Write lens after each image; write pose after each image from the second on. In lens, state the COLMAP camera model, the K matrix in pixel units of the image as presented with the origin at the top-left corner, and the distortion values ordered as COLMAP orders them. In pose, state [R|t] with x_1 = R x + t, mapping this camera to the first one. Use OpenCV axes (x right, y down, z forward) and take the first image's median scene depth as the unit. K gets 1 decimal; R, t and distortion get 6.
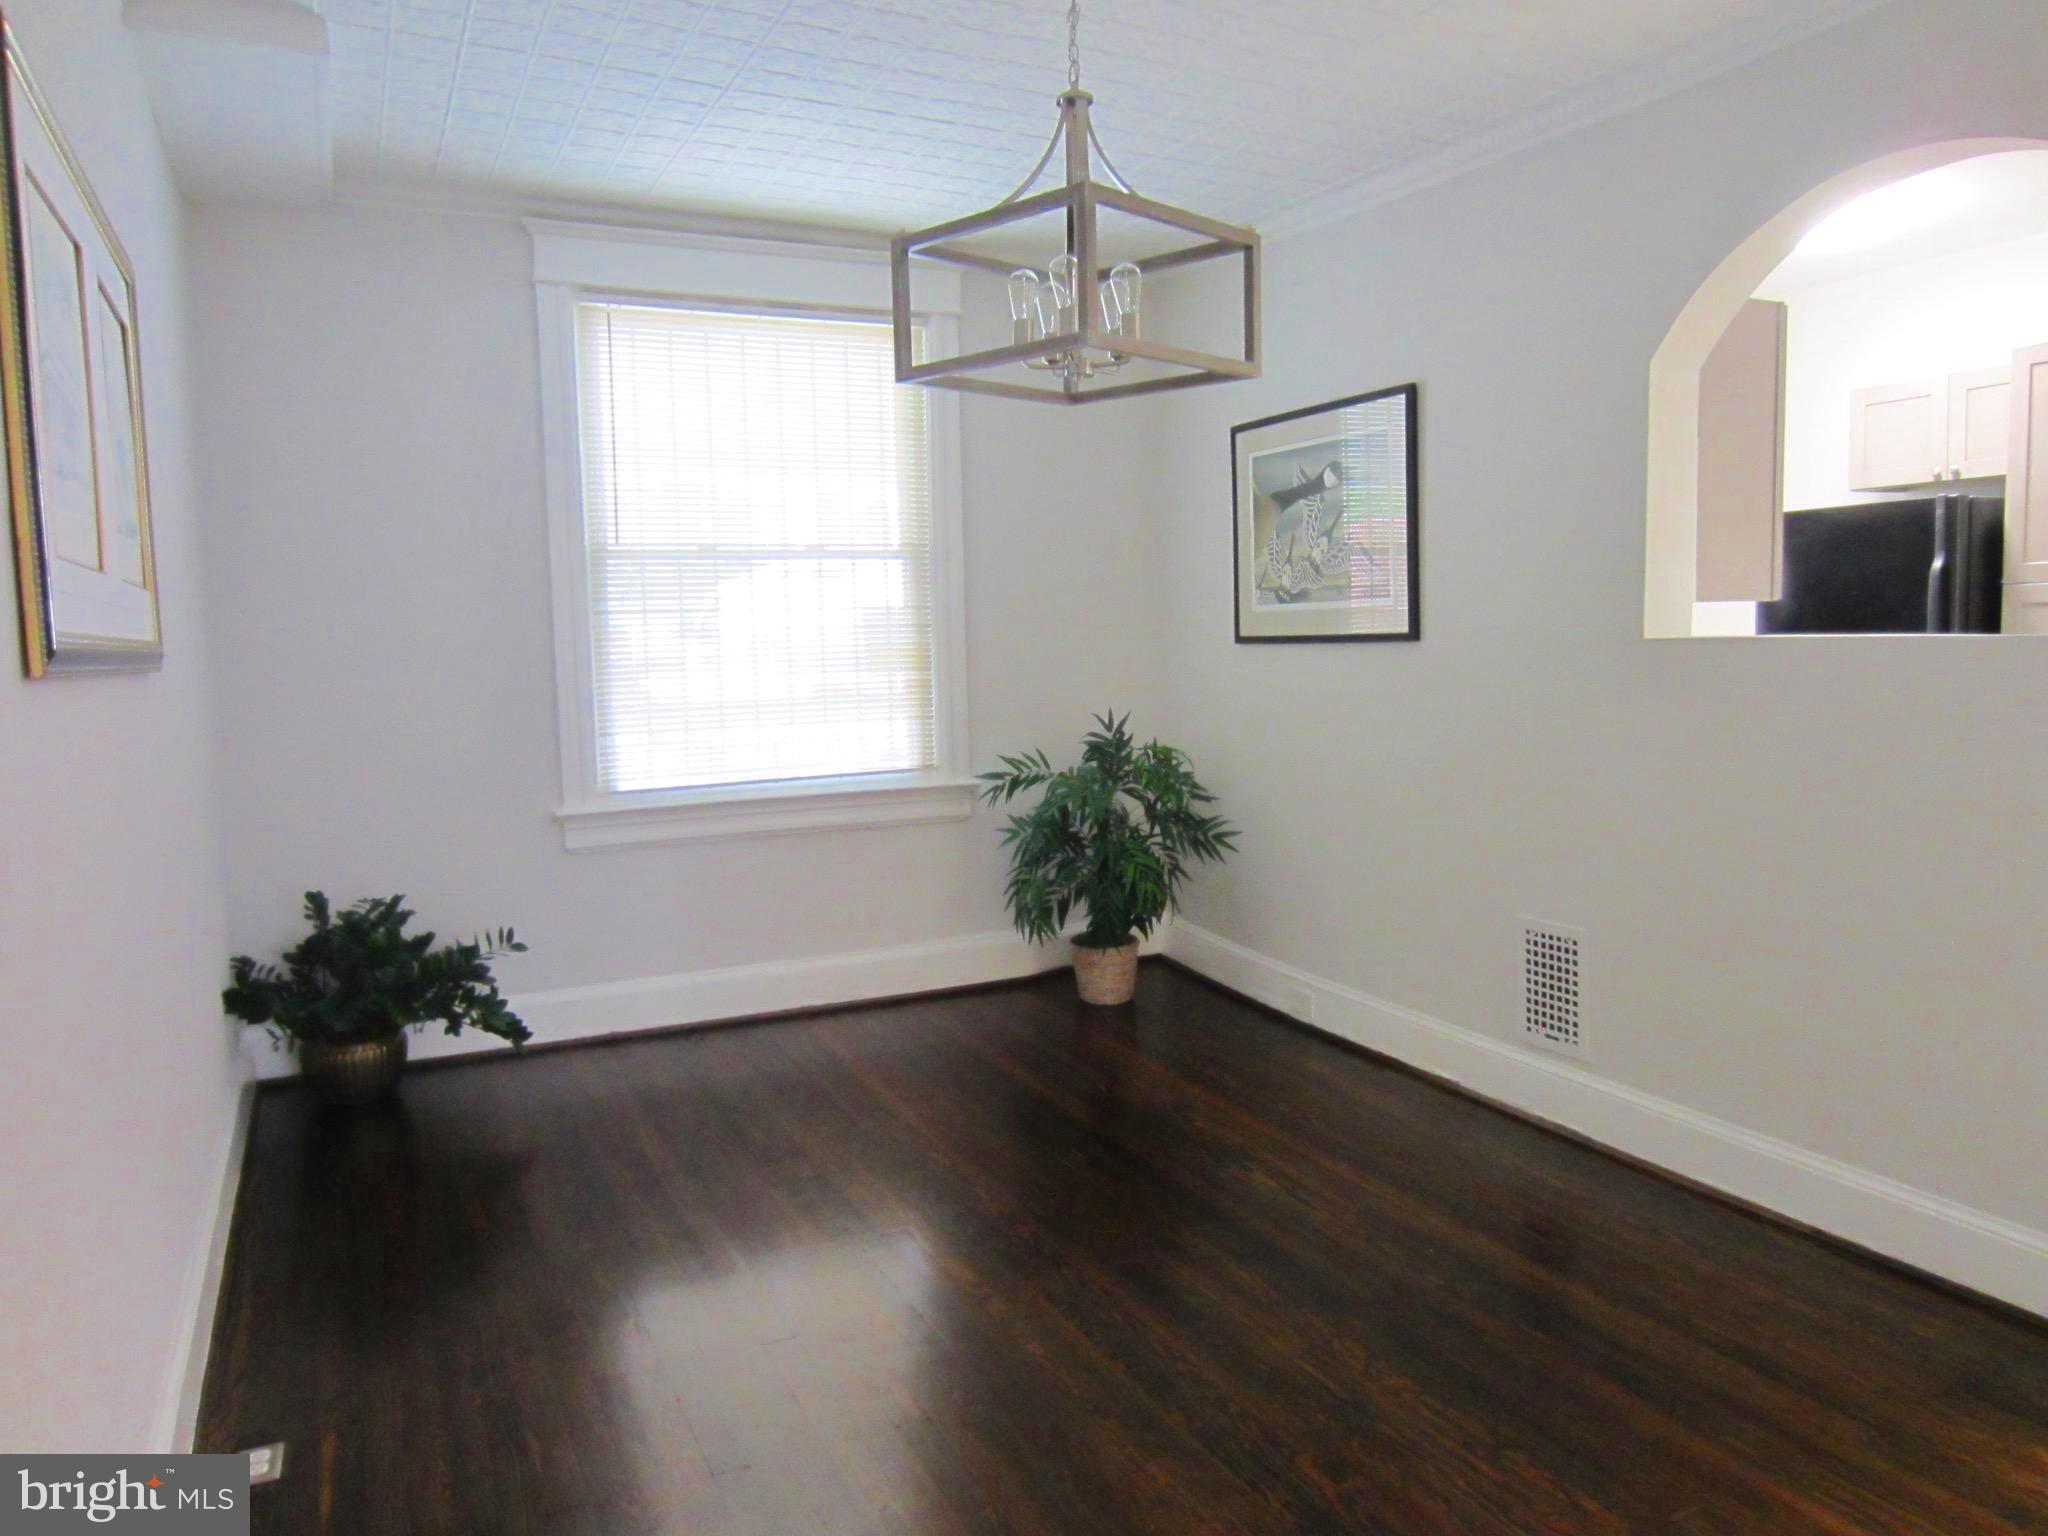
lens RADIAL K [[1472.8, 0, 1027.6], [0, 1472.8, 761.6], [0, 0, 1]] dist [0.004453, 0.000604]
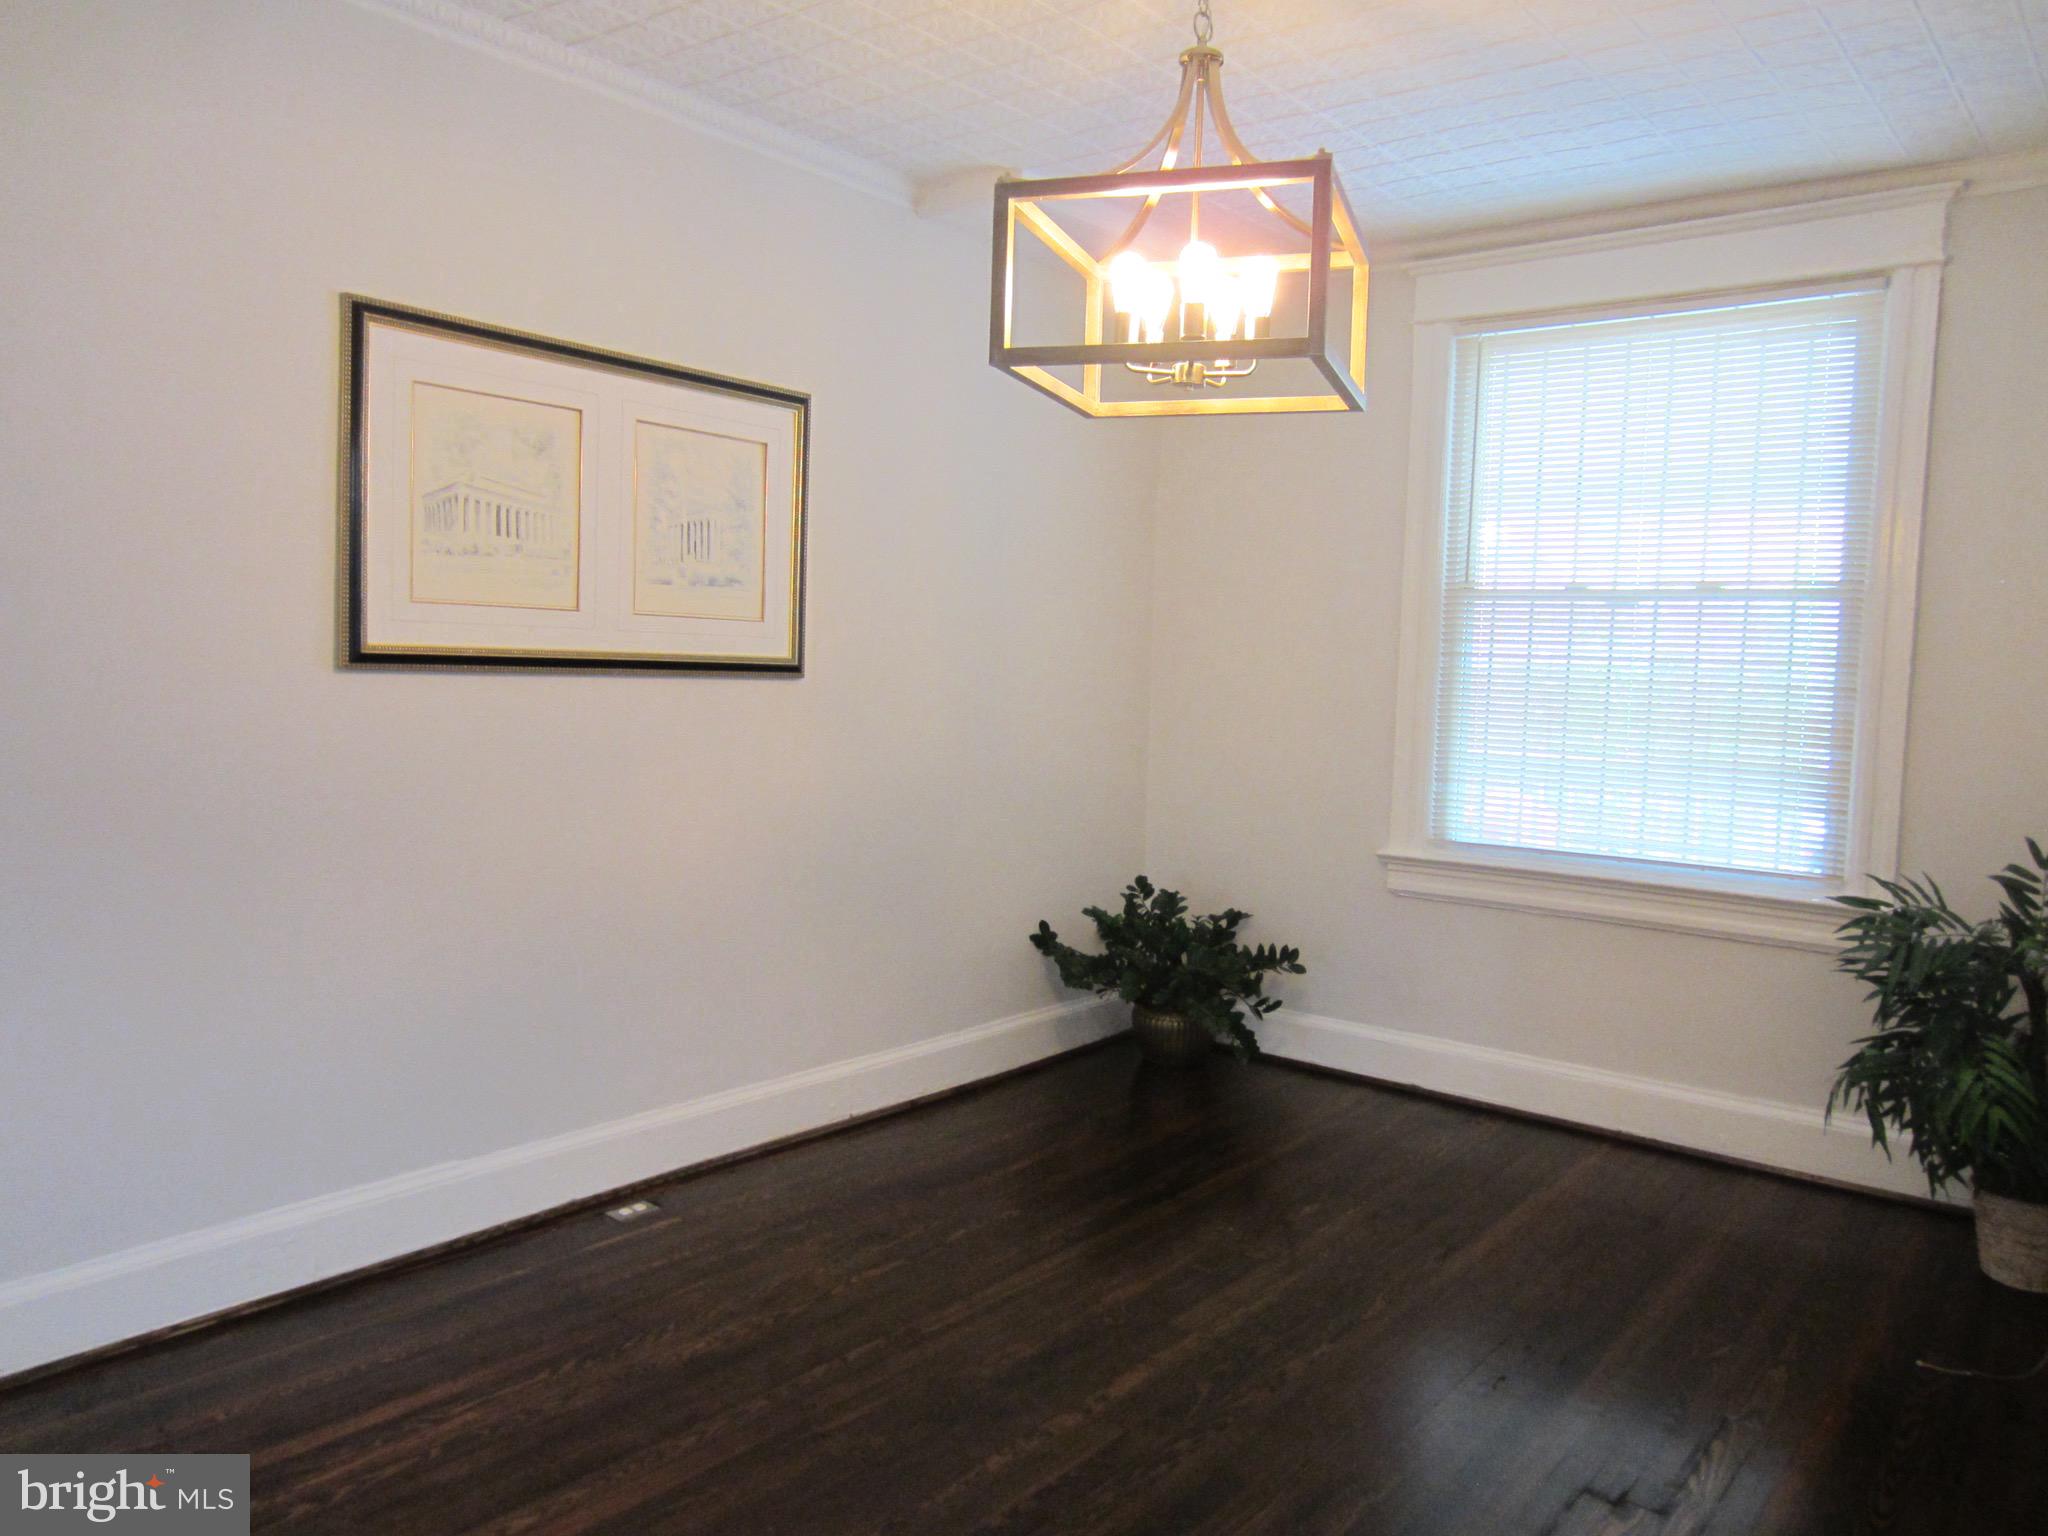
lens RADIAL K [[1472.8, 0, 1027.6], [0, 1472.8, 761.6], [0, 0, 1]] dist [0.004453, 0.000604]
pose [[0.442308, 0.103745, -0.890843, 0.437365], [-0.126372, 0.990587, 0.052616, -0.045302], [0.887915, 0.089305, 0.451255, 0.311124]]
